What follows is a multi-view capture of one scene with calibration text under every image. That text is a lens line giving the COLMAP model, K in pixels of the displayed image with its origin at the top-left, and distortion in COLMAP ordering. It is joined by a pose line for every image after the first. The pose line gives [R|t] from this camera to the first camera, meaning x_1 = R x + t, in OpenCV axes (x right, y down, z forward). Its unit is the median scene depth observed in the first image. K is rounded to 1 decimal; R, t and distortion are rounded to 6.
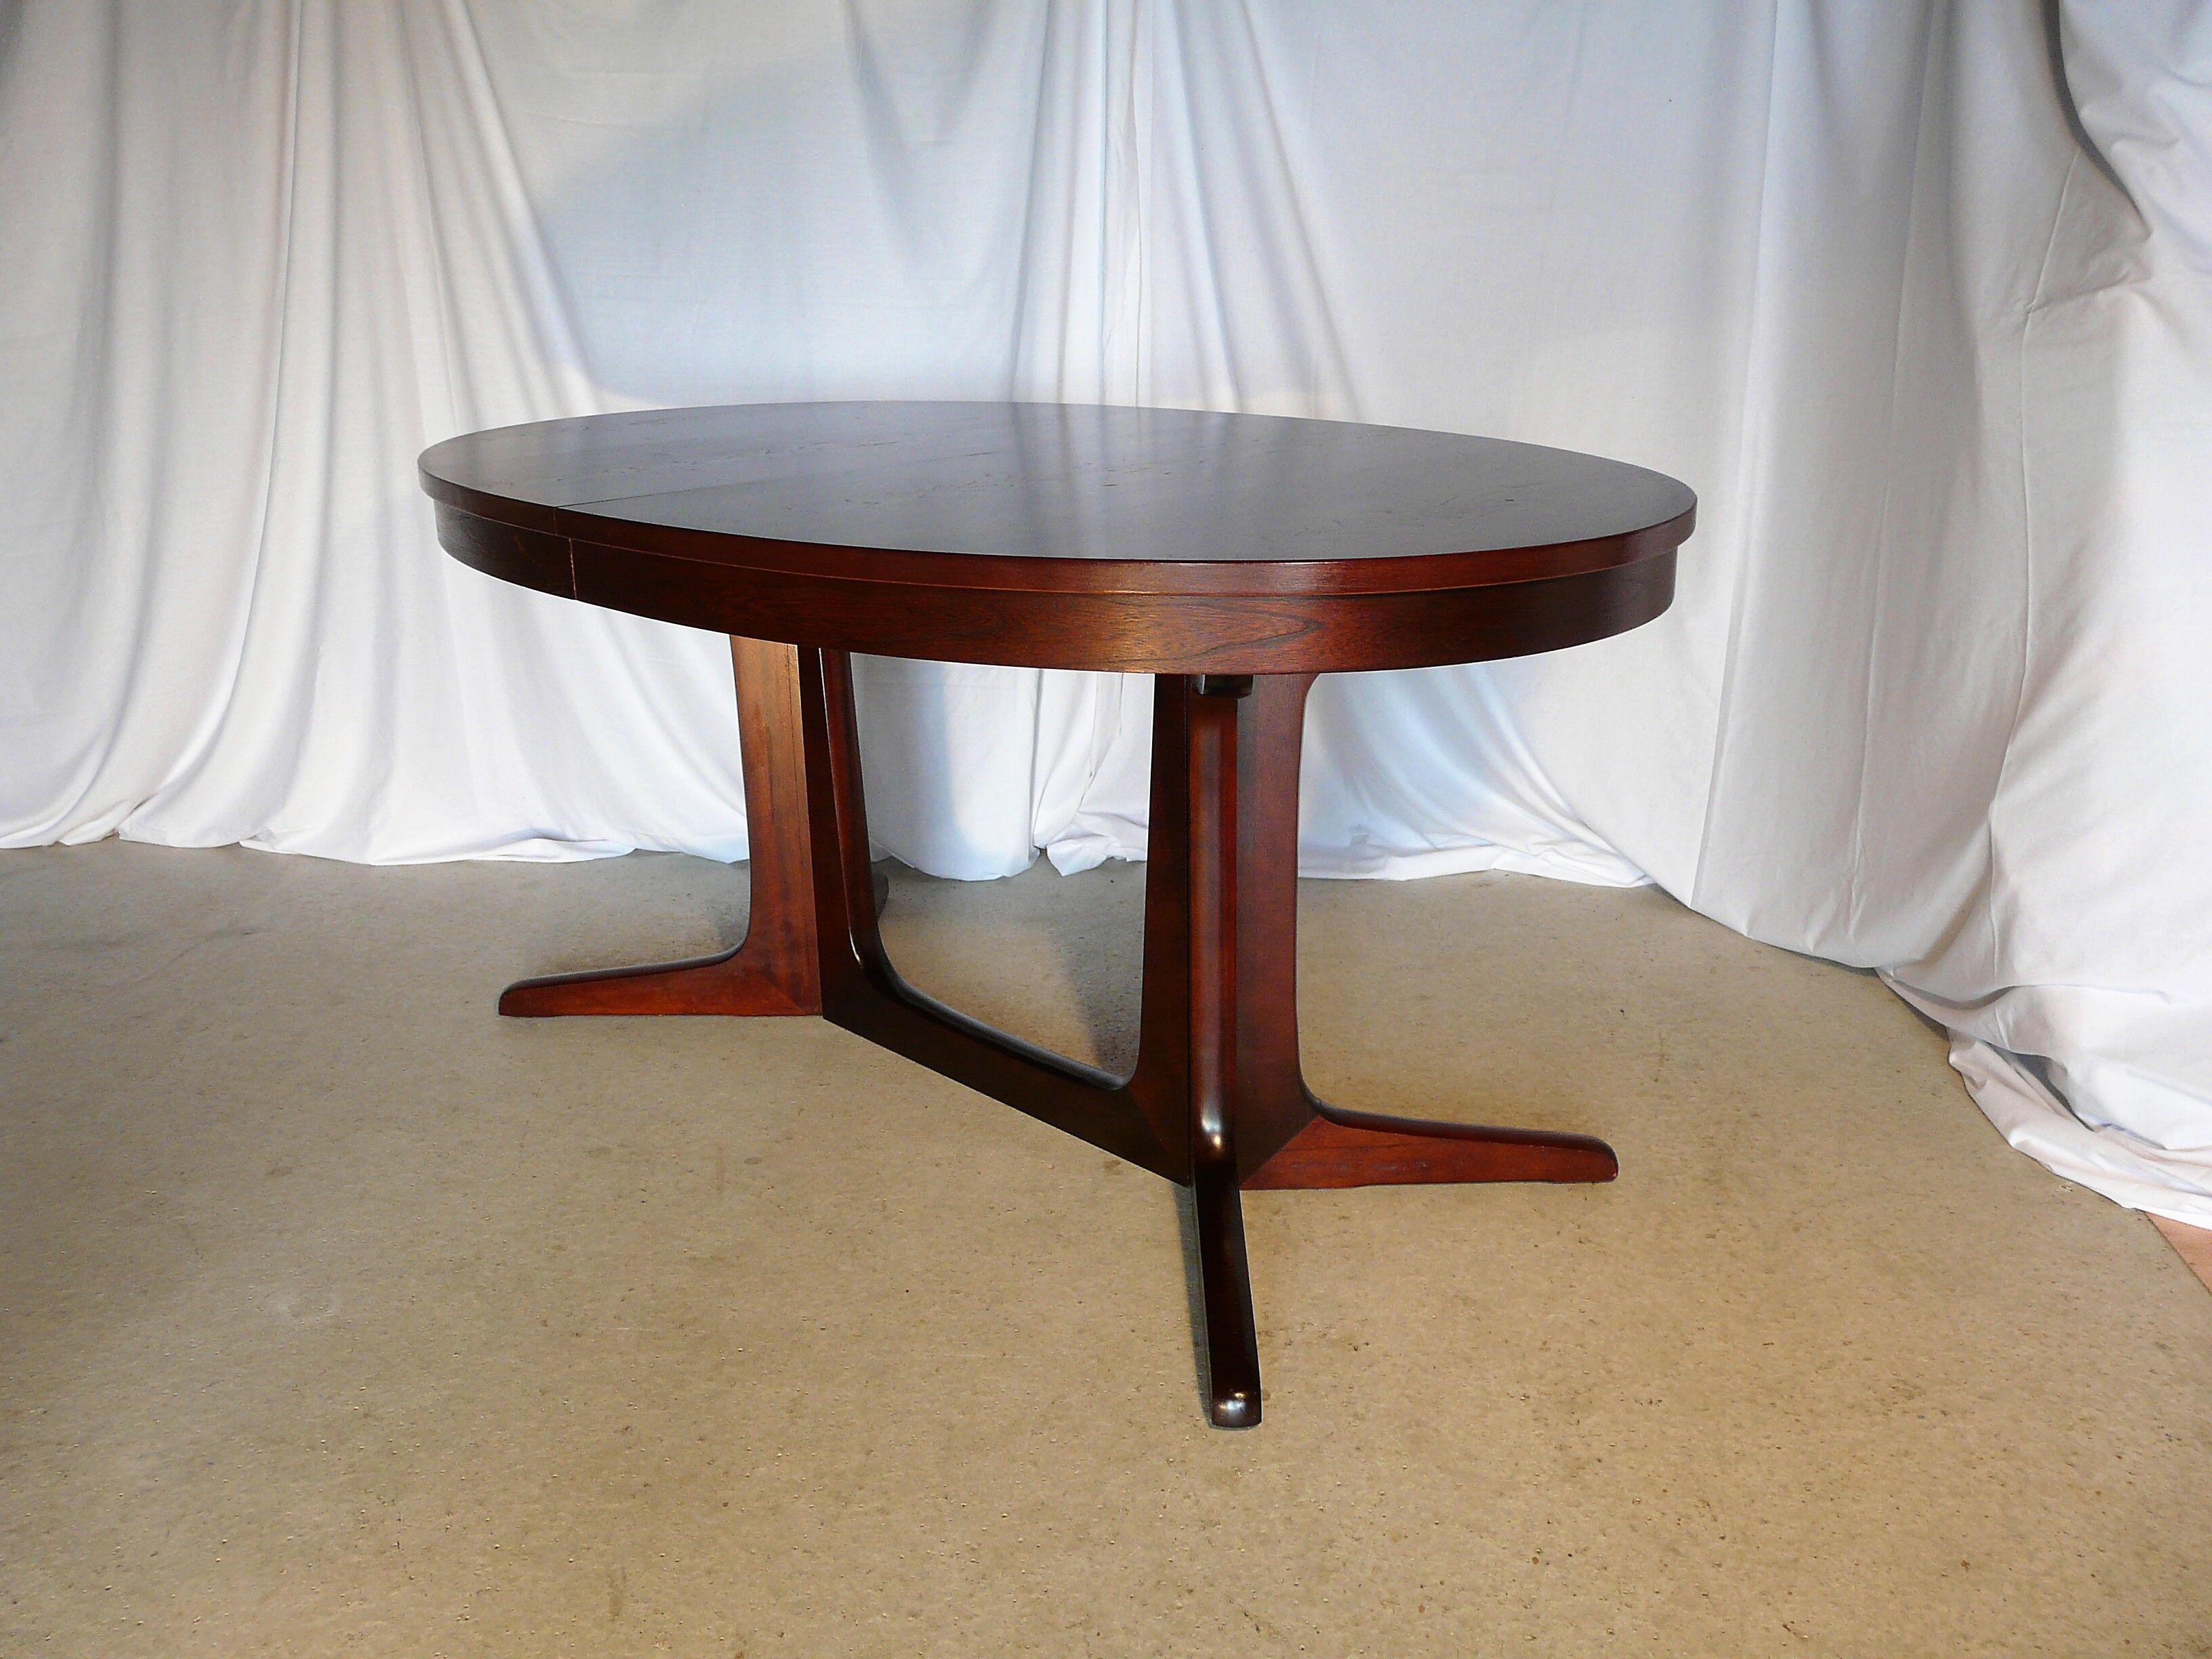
lens RADIAL K [[1852.0, 0, 1094.3], [0, 1852.0, 827.8], [0, 0, 1]] dist [-0.091979, 0.120221]
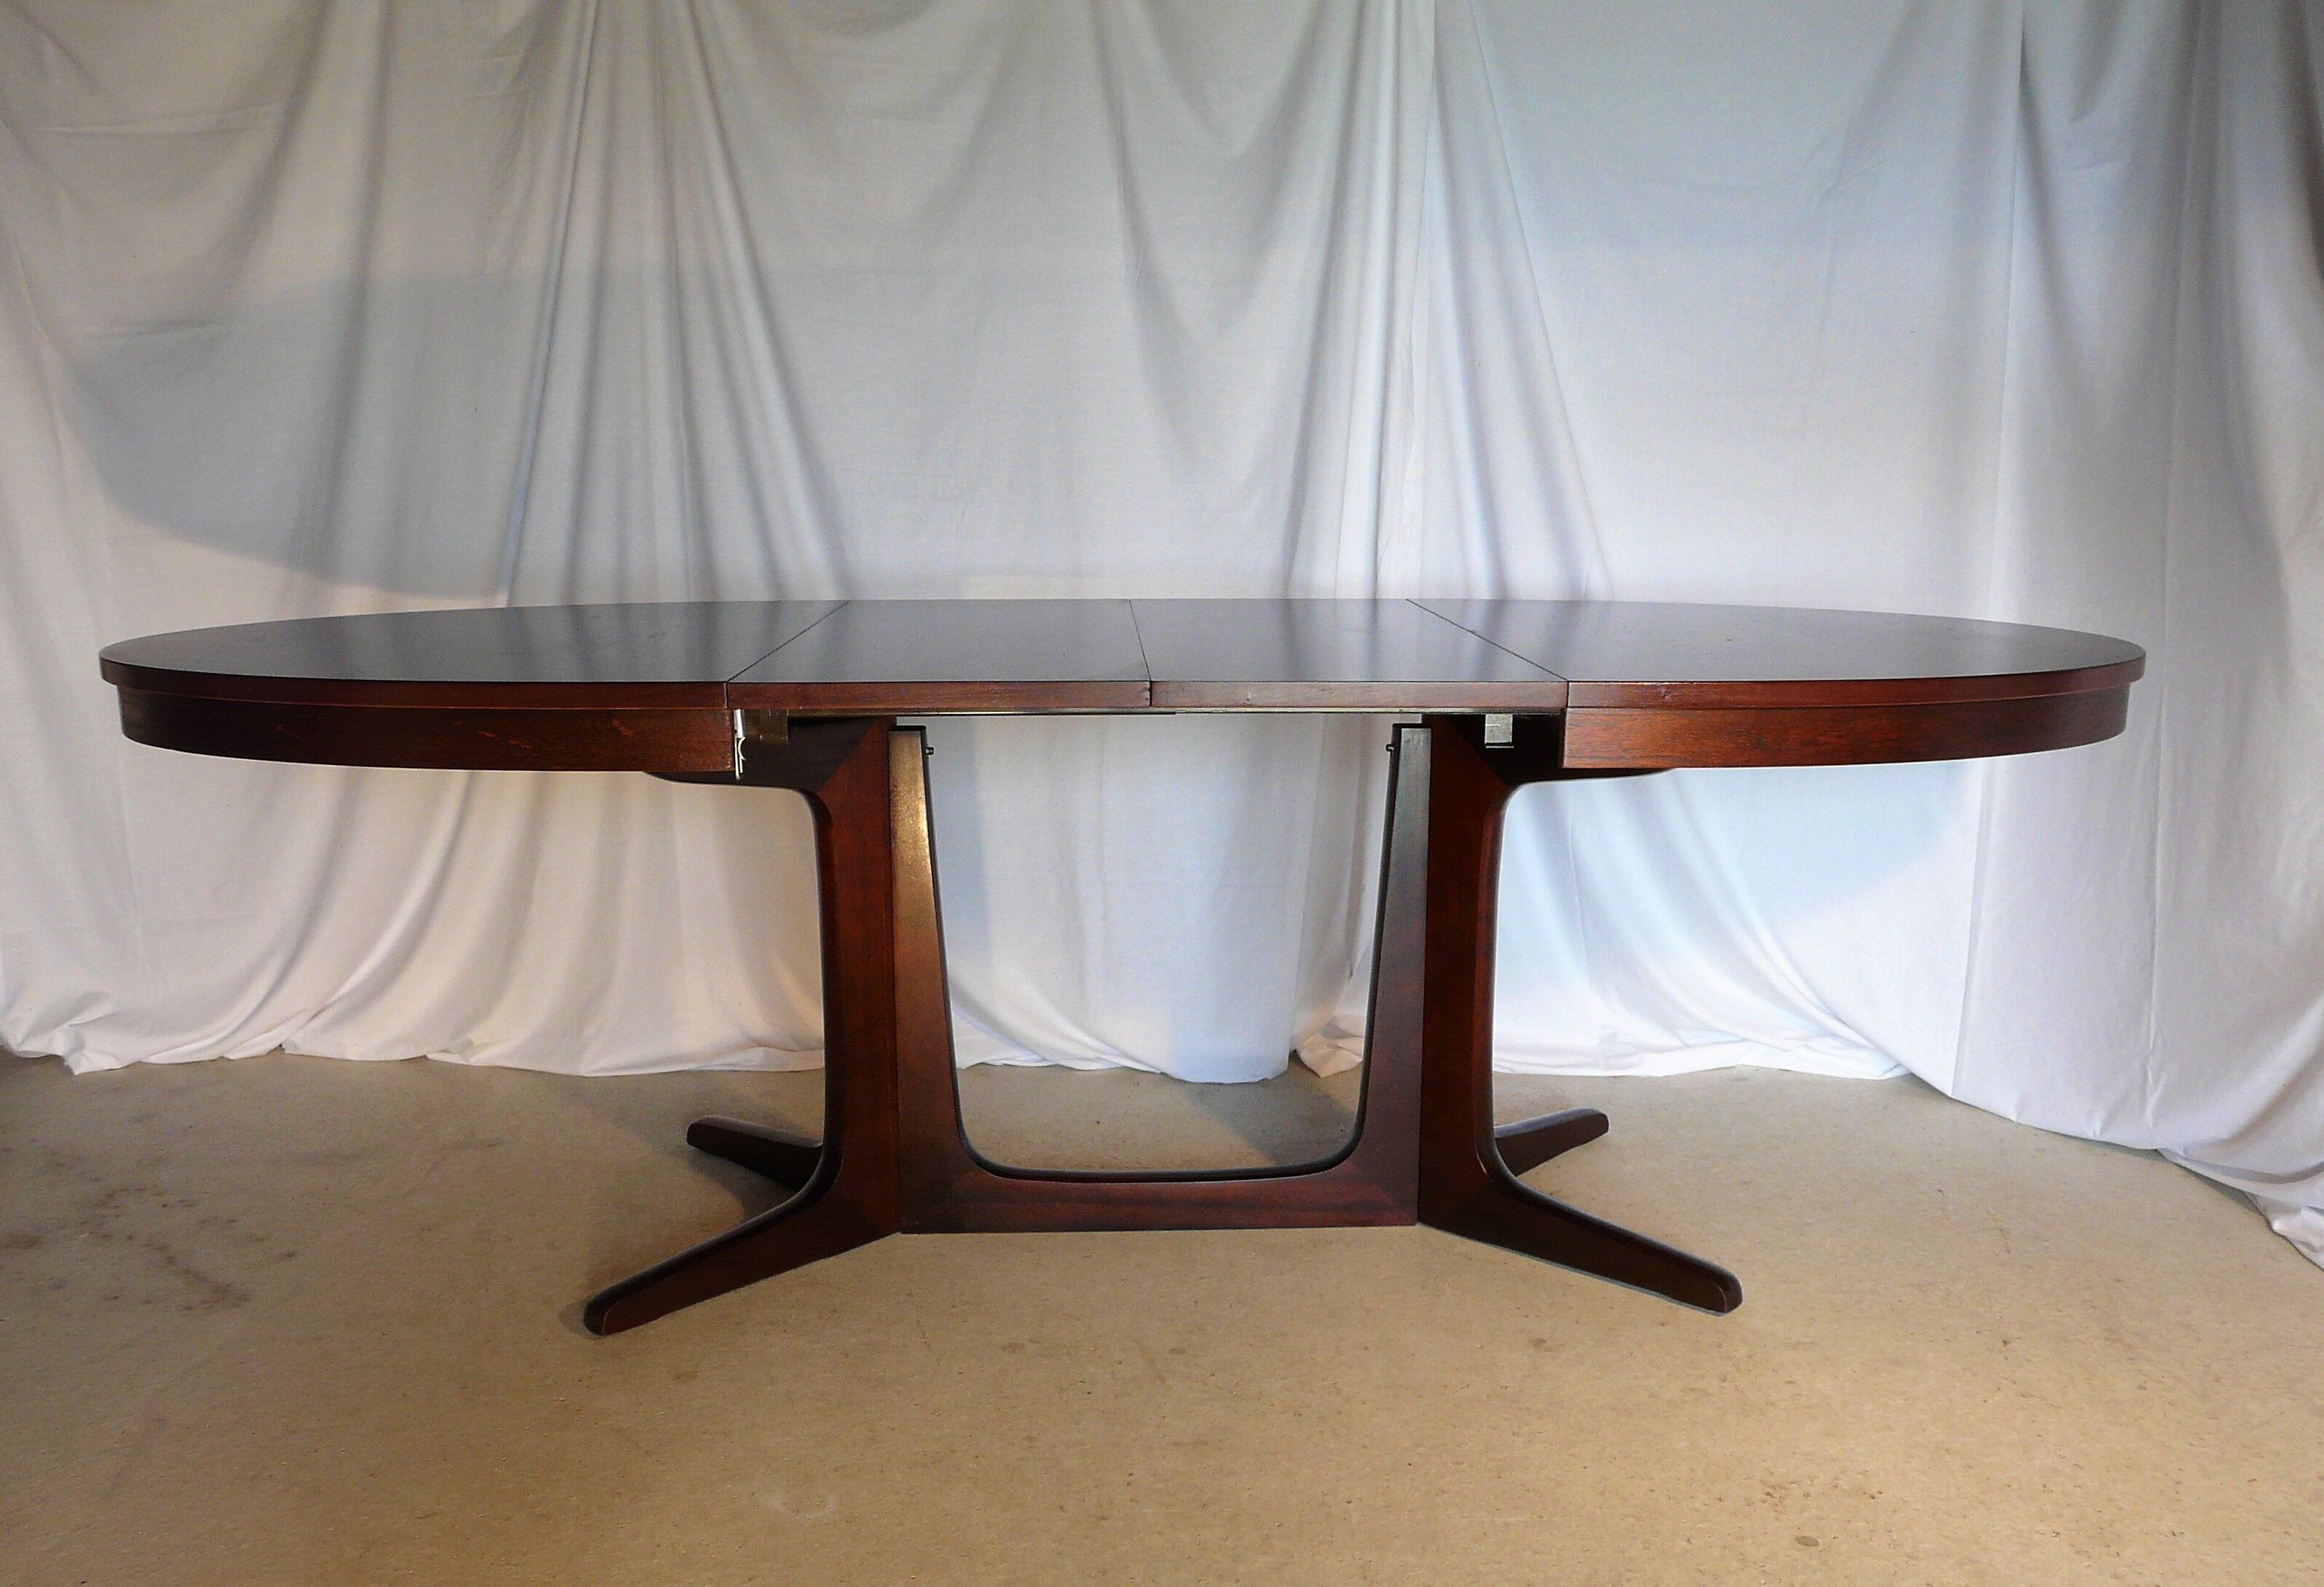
lens RADIAL K [[1974.5, 0, 1155.3], [0, 1974.5, 889.6], [0, 0, 1]] dist [-0.095159, 0.127336]
pose [[0.995375, -0.002523, 0.096036, -0.231982], [0.011314, 0.995777, -0.091101, 0.023404], [-0.095400, 0.091766, 0.991200, -0.052590]]
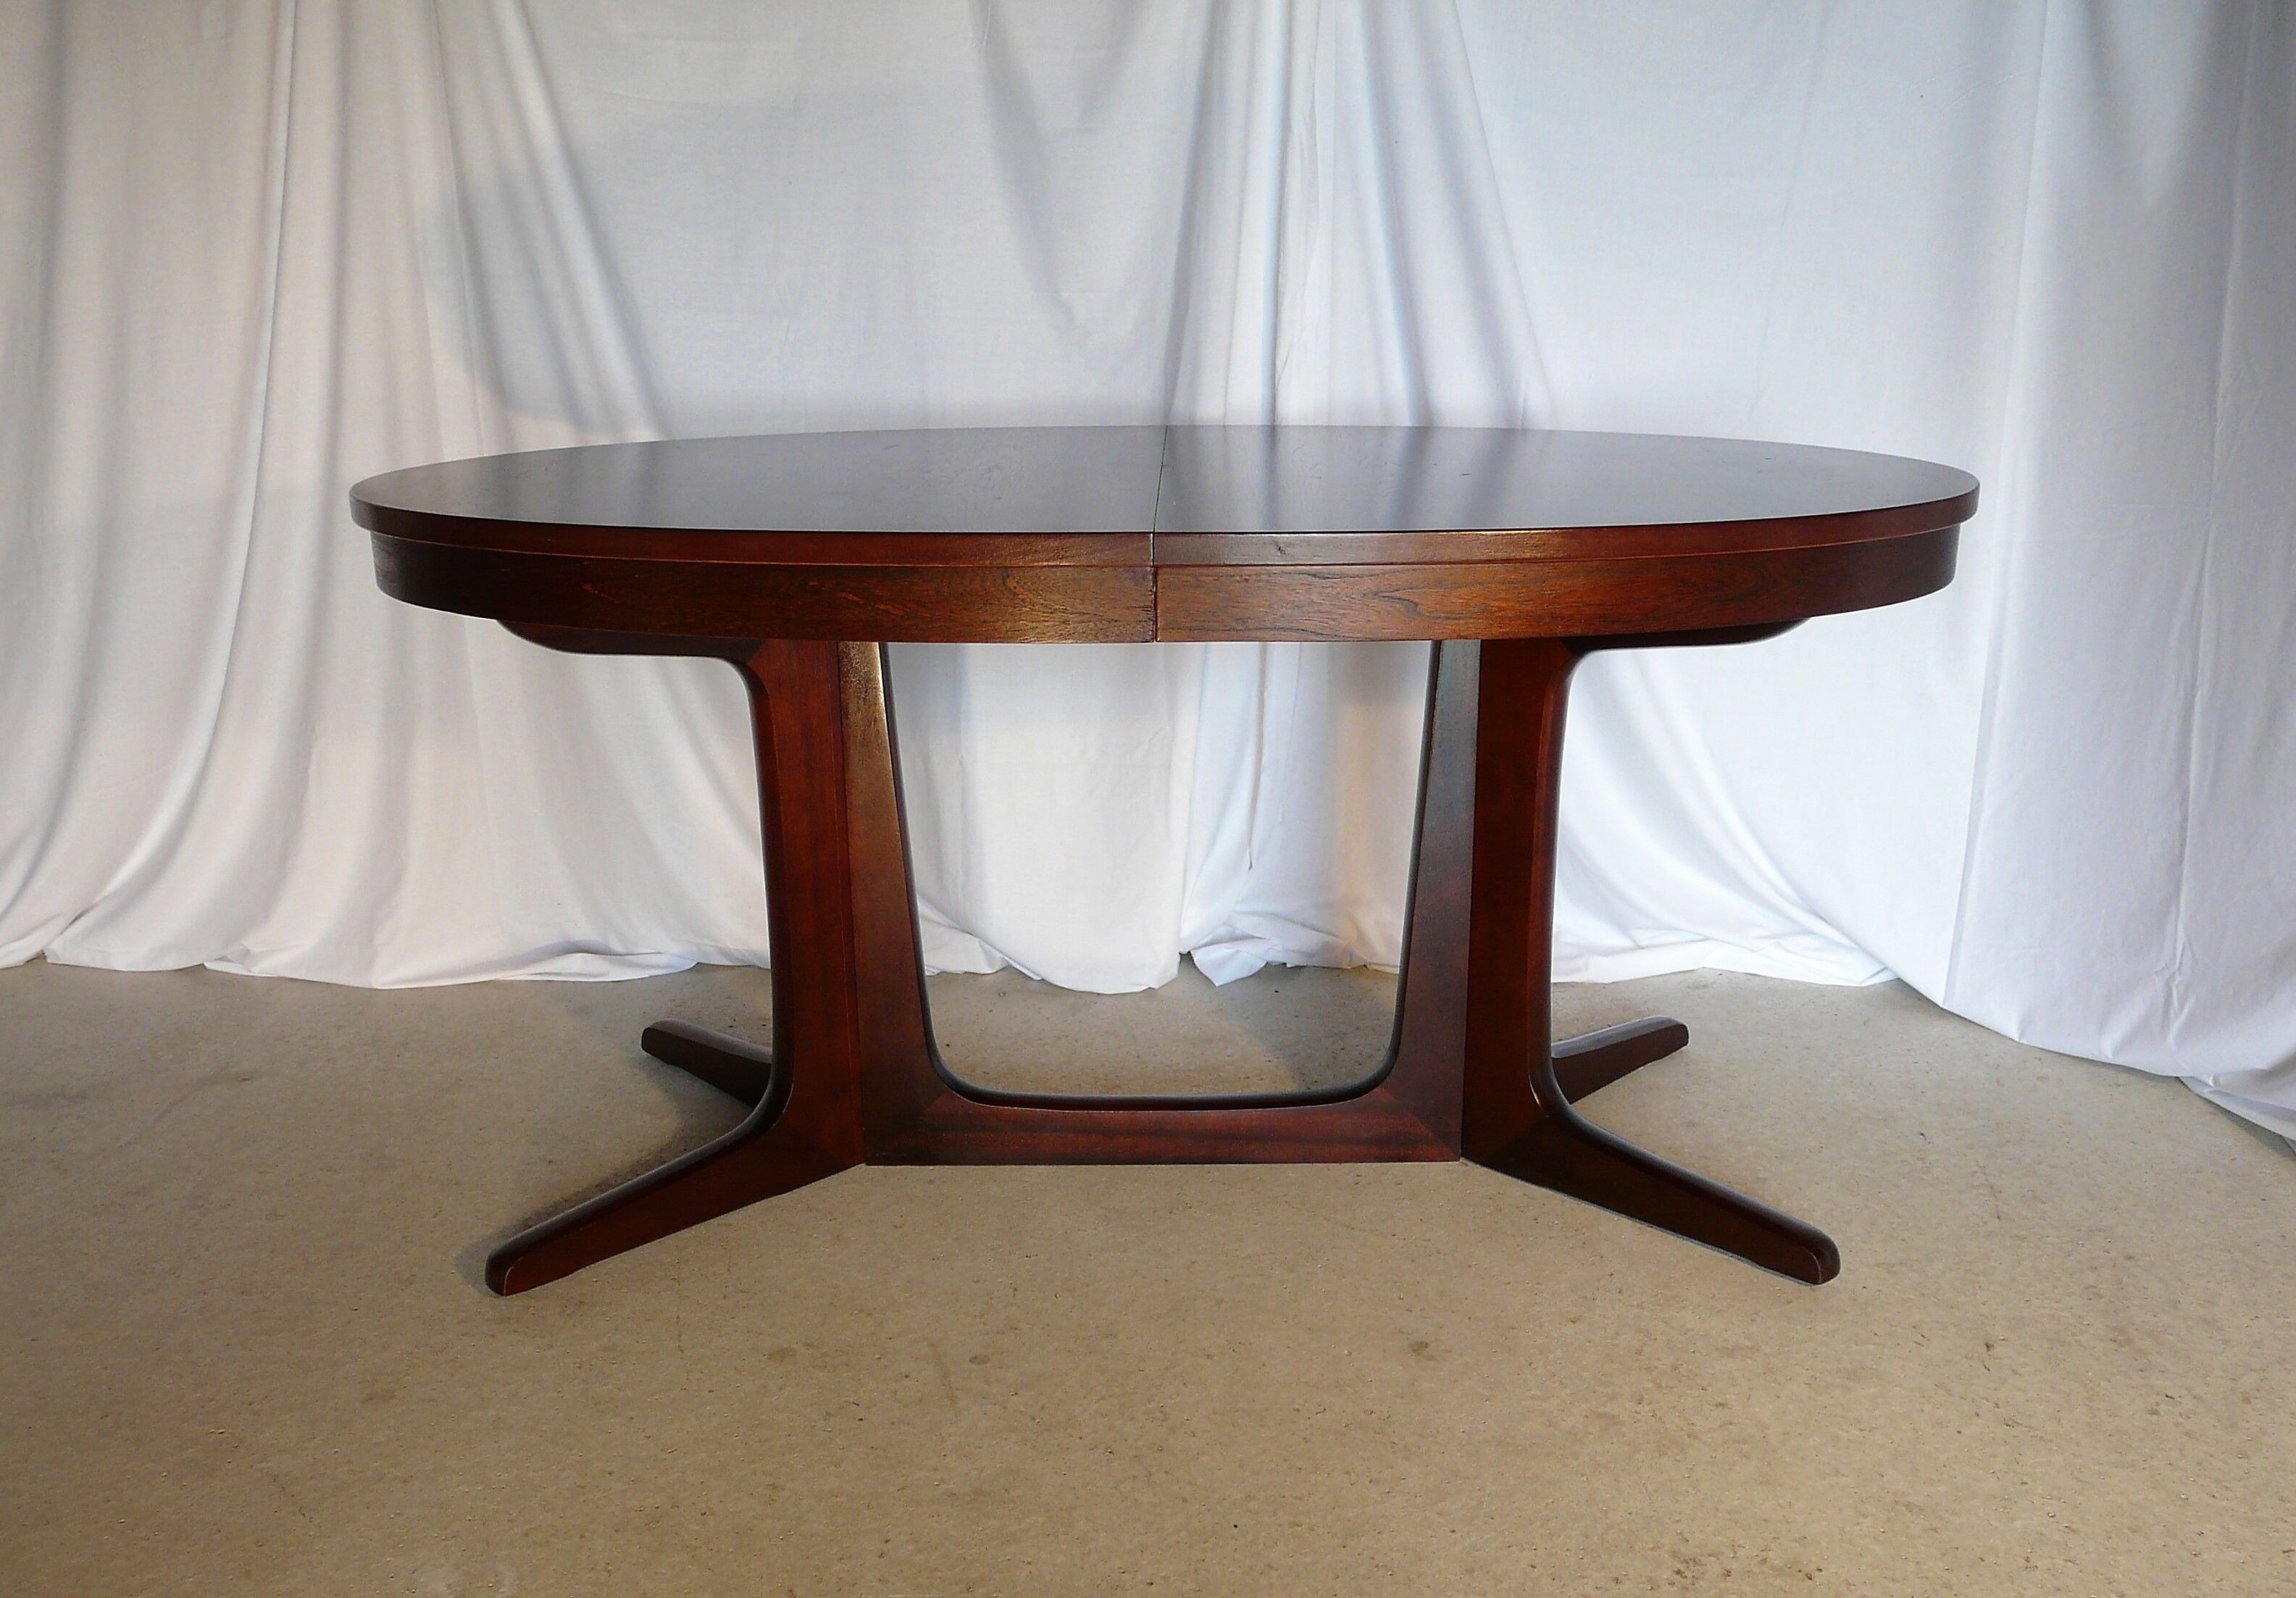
lens RADIAL K [[1984.2, 0, 1161.0], [0, 1984.2, 888.9], [0, 0, 1]] dist [-0.095861, 0.133669]
pose [[0.995729, -0.017341, 0.090684, -0.140890], [0.017814, 0.999832, -0.004409, -0.017427], [-0.090592, 0.006006, 0.995870, 0.094219]]
